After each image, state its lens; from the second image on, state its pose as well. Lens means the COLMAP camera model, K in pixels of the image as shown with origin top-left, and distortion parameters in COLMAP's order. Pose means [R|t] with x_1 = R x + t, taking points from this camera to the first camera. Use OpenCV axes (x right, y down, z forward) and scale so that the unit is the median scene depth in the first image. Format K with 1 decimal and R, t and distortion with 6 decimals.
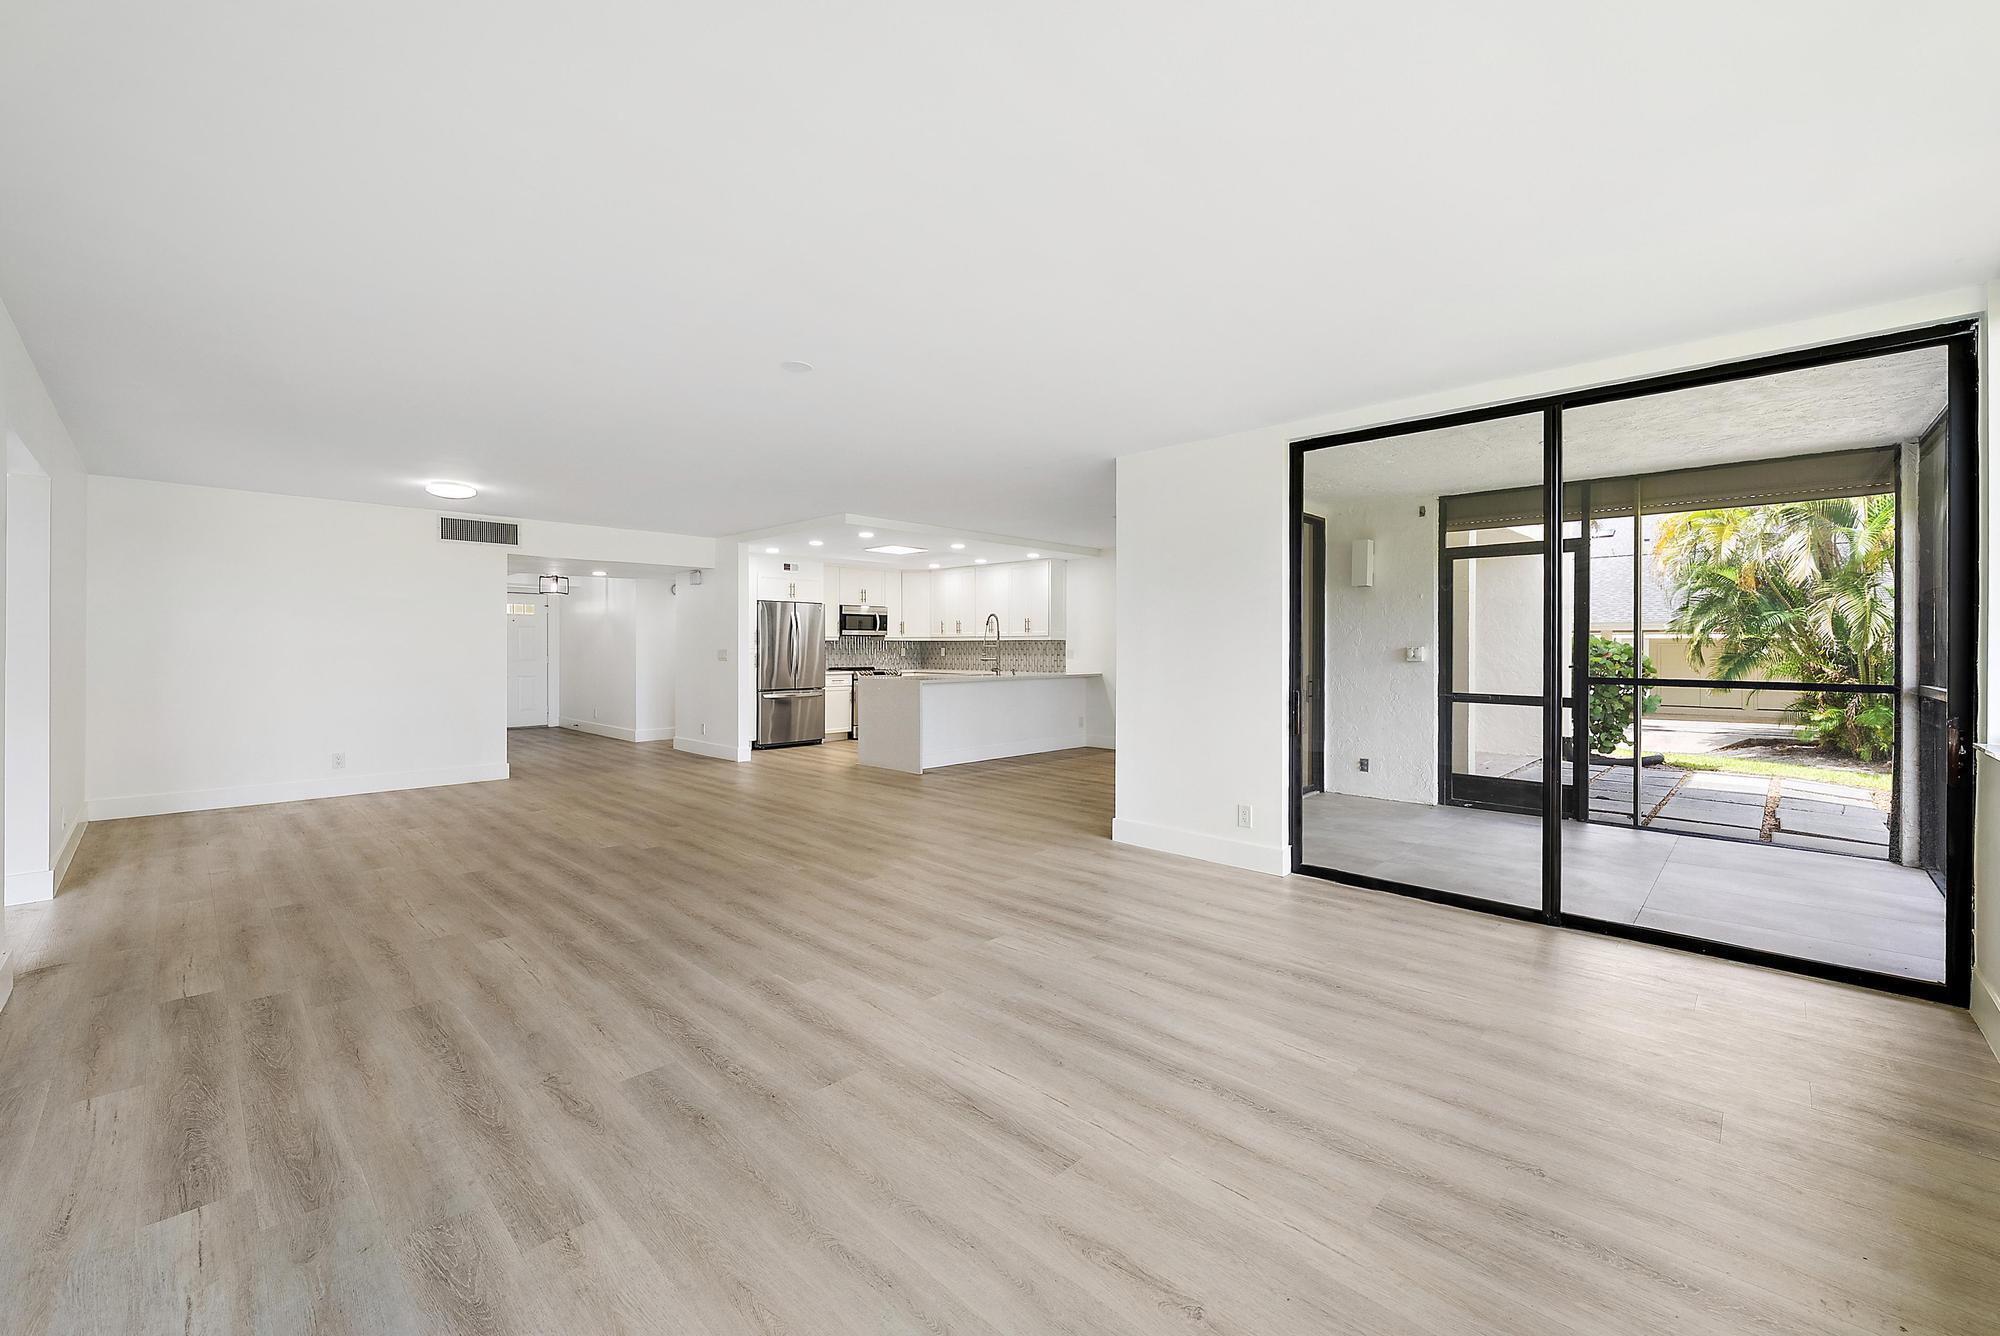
lens RADIAL K [[797.0, 0, 1004.1], [0, 797.0, 646.4], [0, 0, 1]] dist [0.000410, 0.000199]
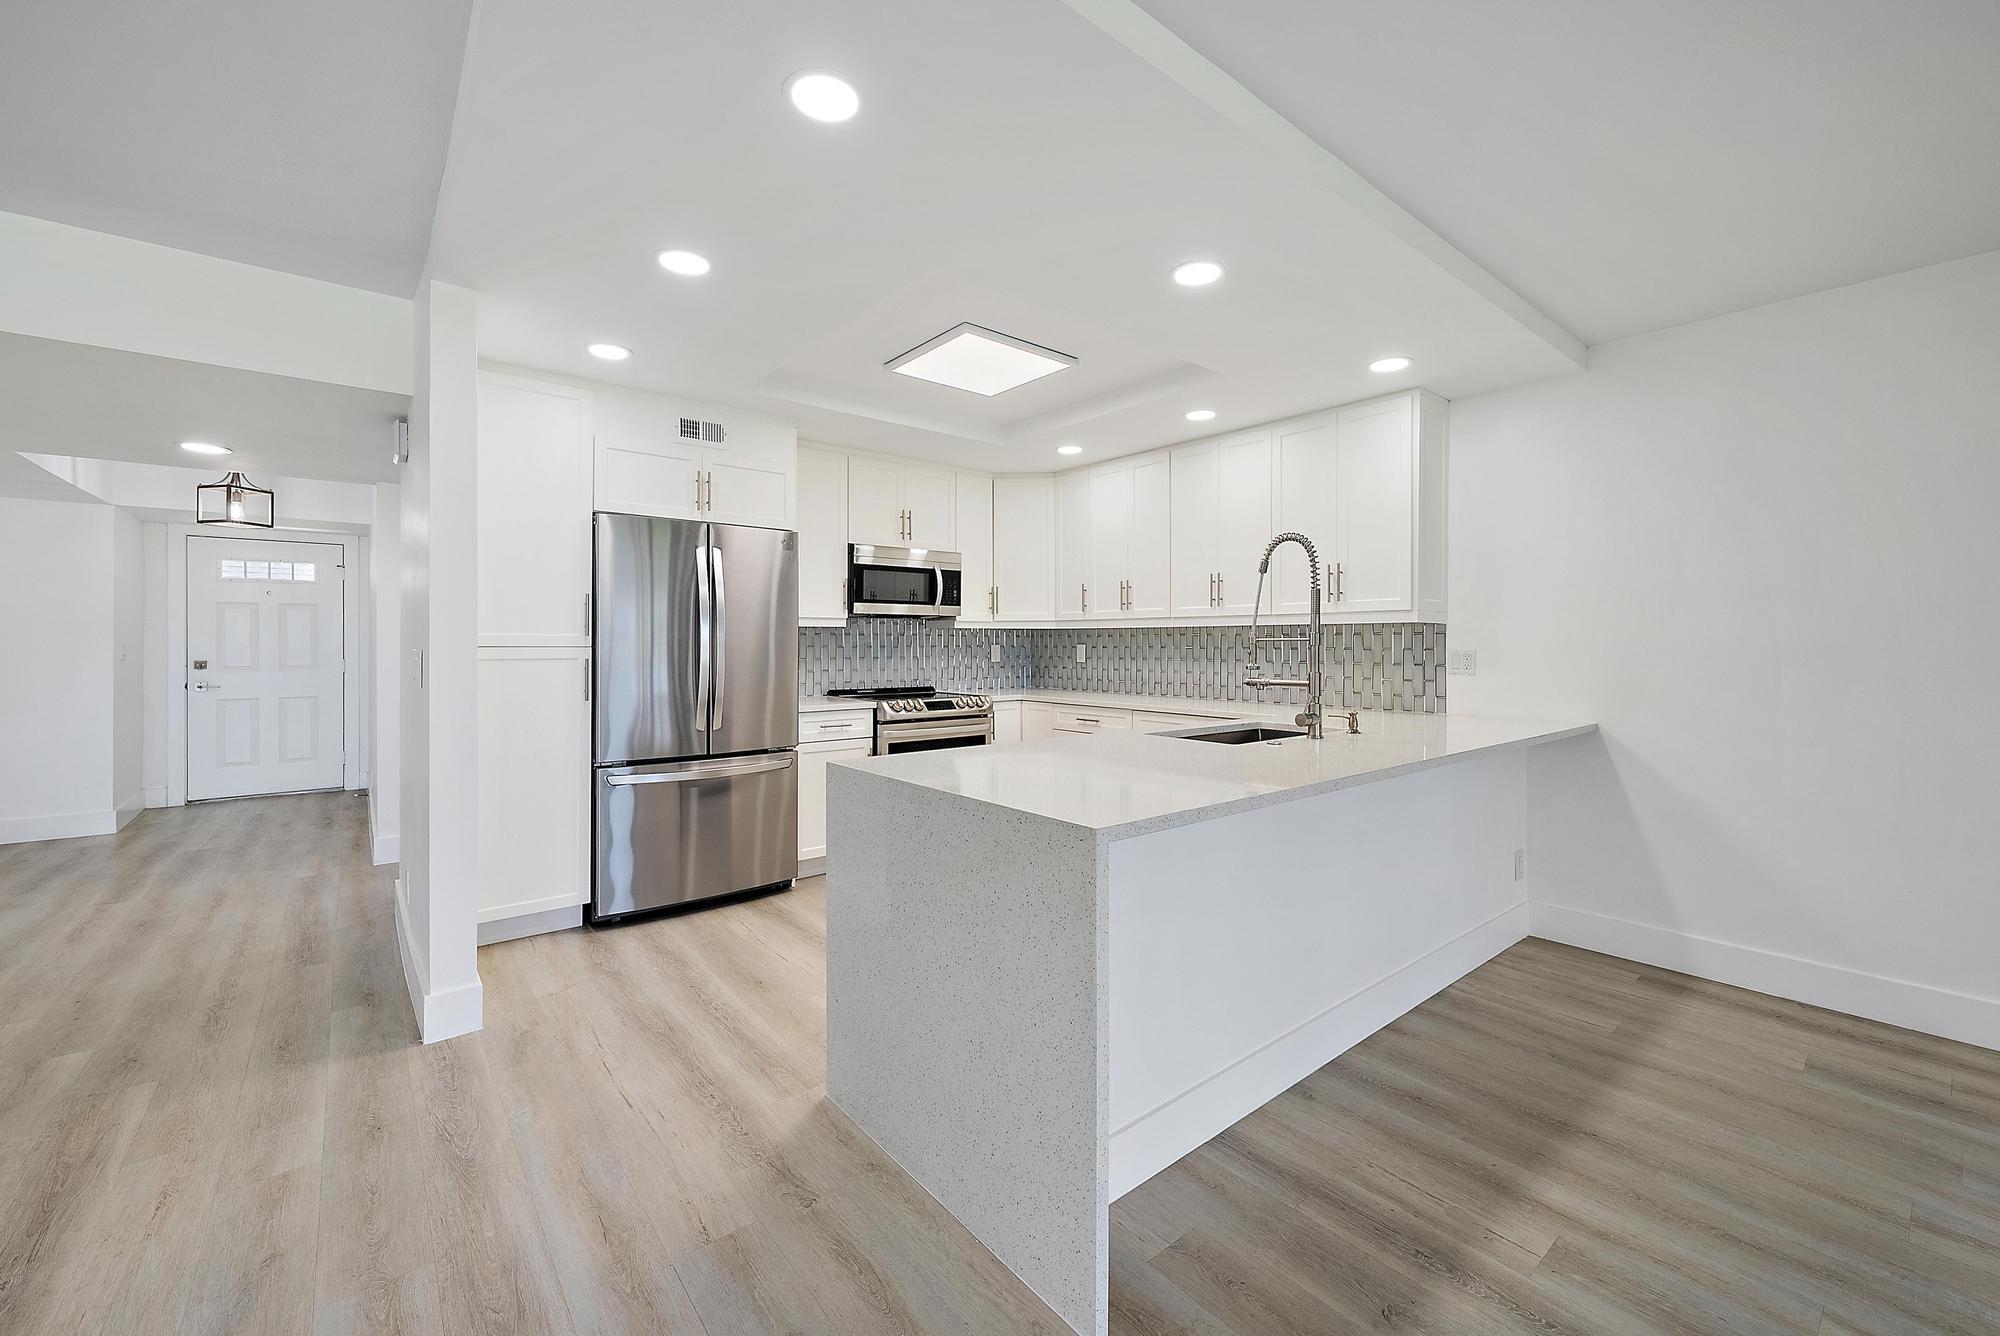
lens RADIAL K [[797.0, 0, 1004.1], [0, 797.0, 646.4], [0, 0, 1]] dist [0.000410, 0.000199]
pose [[0.993537, 0.001141, -0.113502, -0.076125], [-0.000755, 0.999994, 0.003438, 0.001356], [0.113505, -0.003330, 0.993532, 0.591162]]
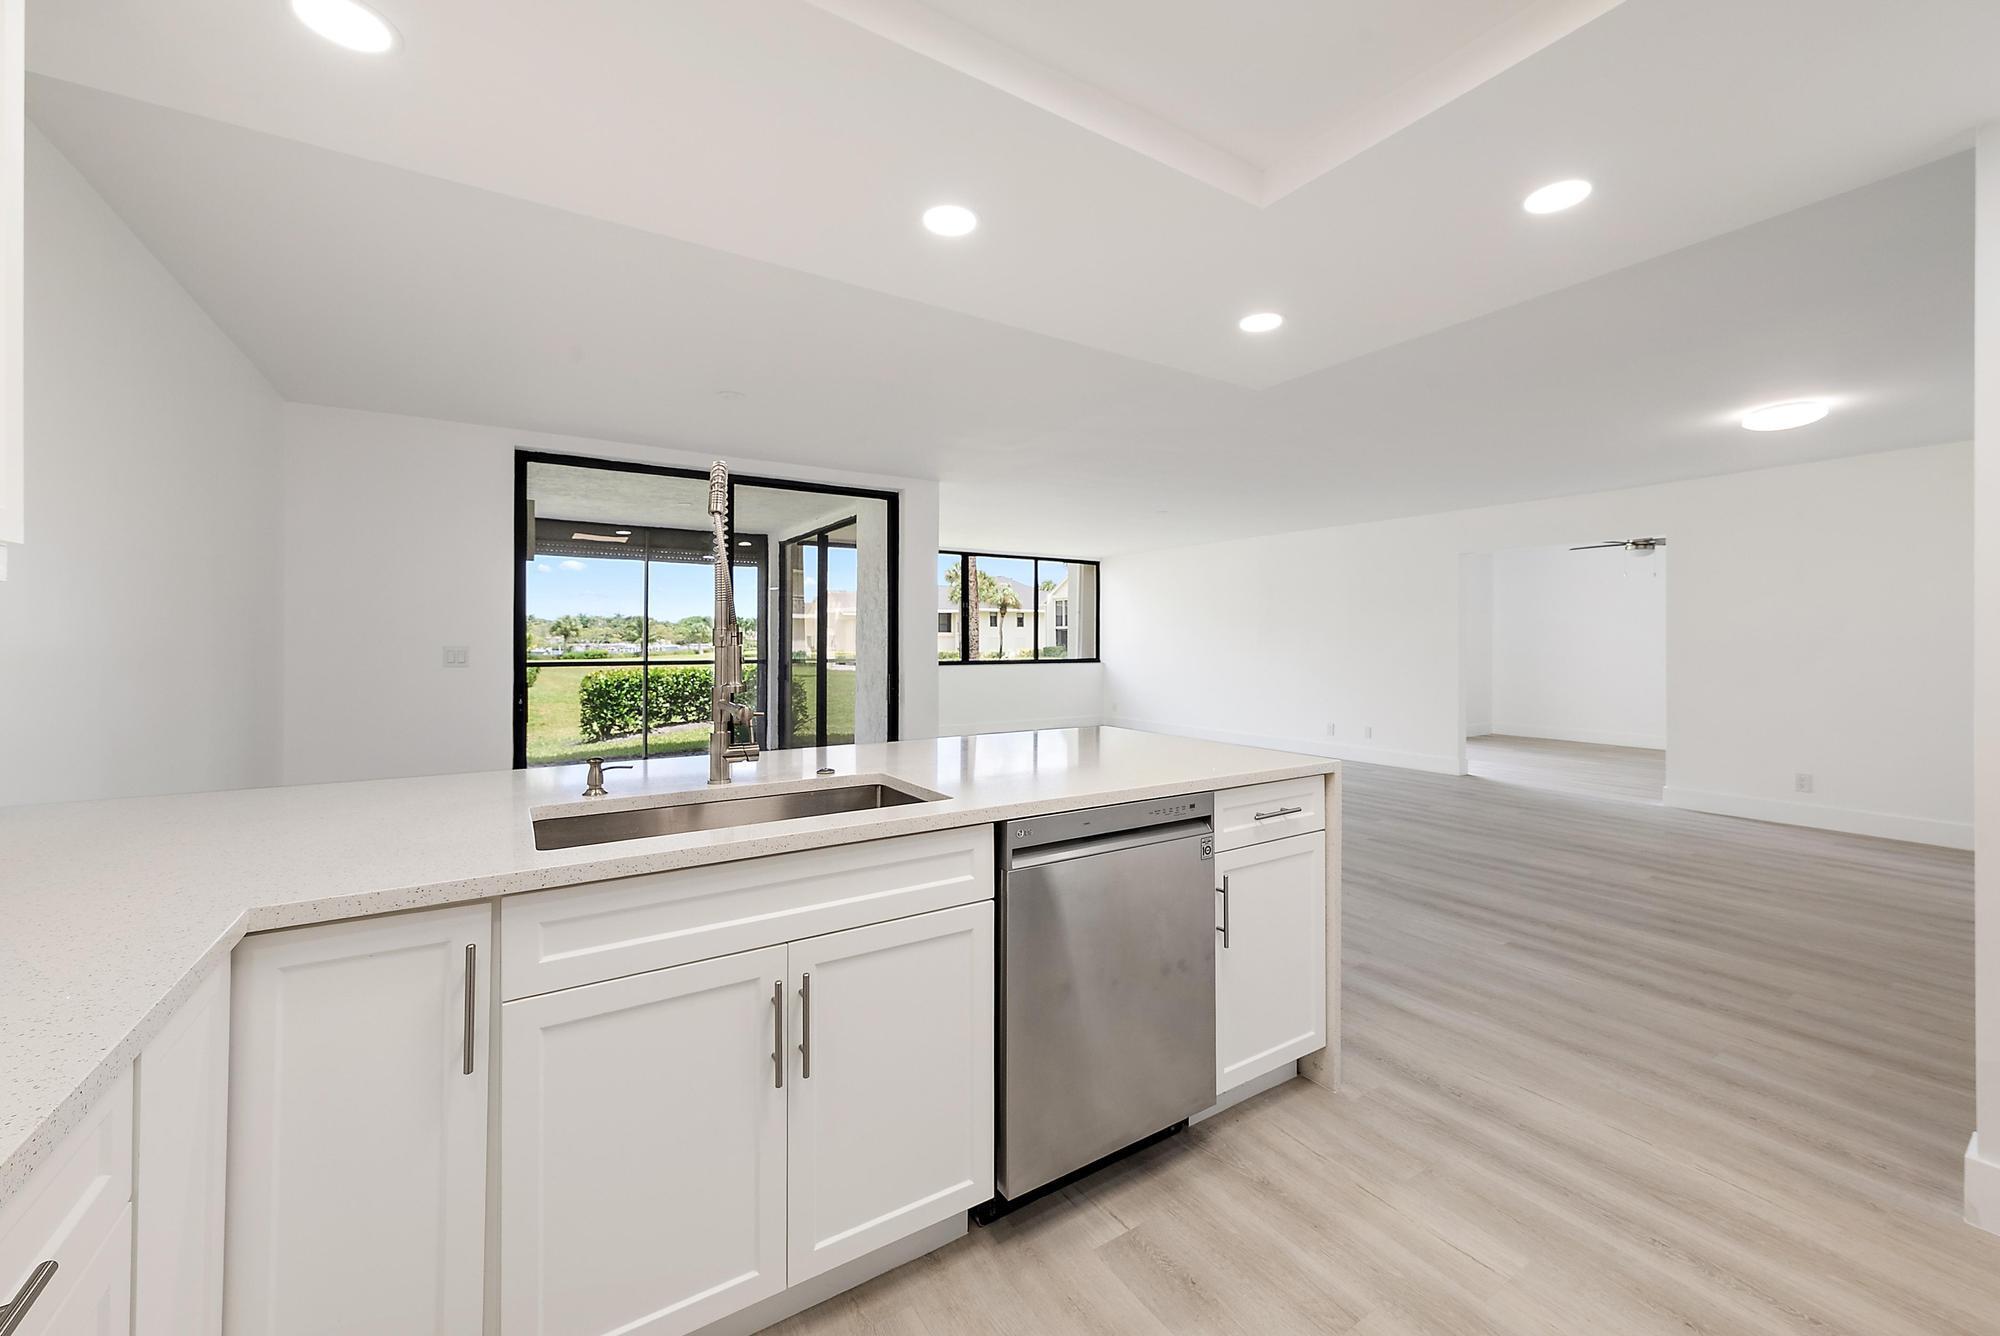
lens RADIAL K [[787.6, 0, 1007.3], [0, 787.6, 640.8], [0, 0, 1]] dist [0.000410, 0.000052]
pose [[-0.973847, -0.003306, 0.227183, -0.105448], [-0.003743, 0.999992, -0.001491, -0.000312], [-0.227176, -0.002302, -0.973851, 1.010487]]
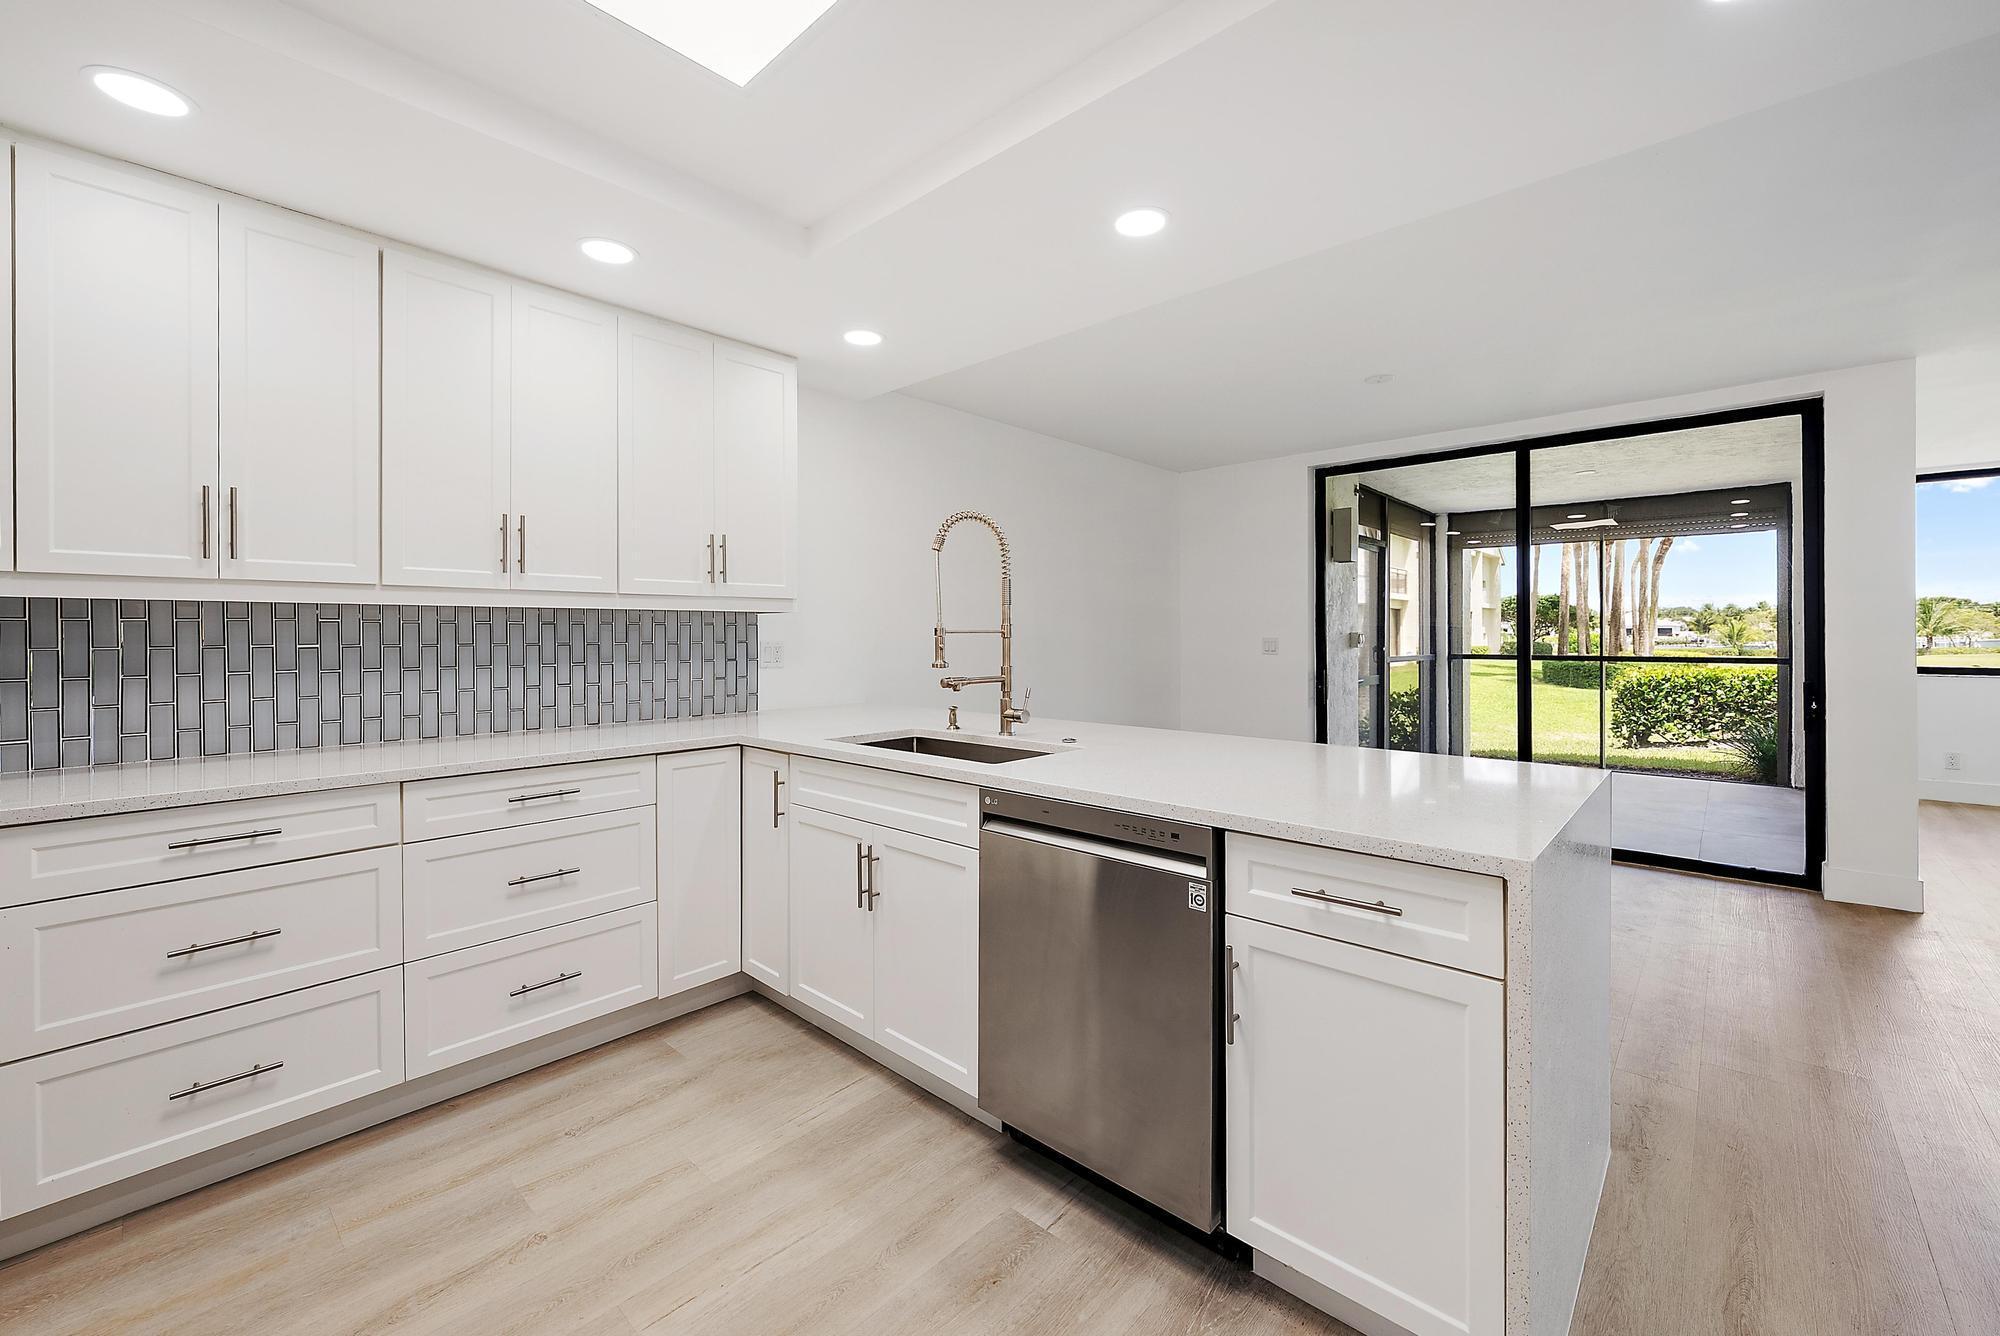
lens RADIAL K [[797.0, 0, 1004.1], [0, 797.0, 646.4], [0, 0, 1]] dist [0.000410, 0.000199]
pose [[-0.030246, -0.017907, 0.999382, -0.248966], [-0.000452, 0.999840, 0.017902, -0.000516], [-0.999542, 0.000090, -0.030250, 0.863709]]
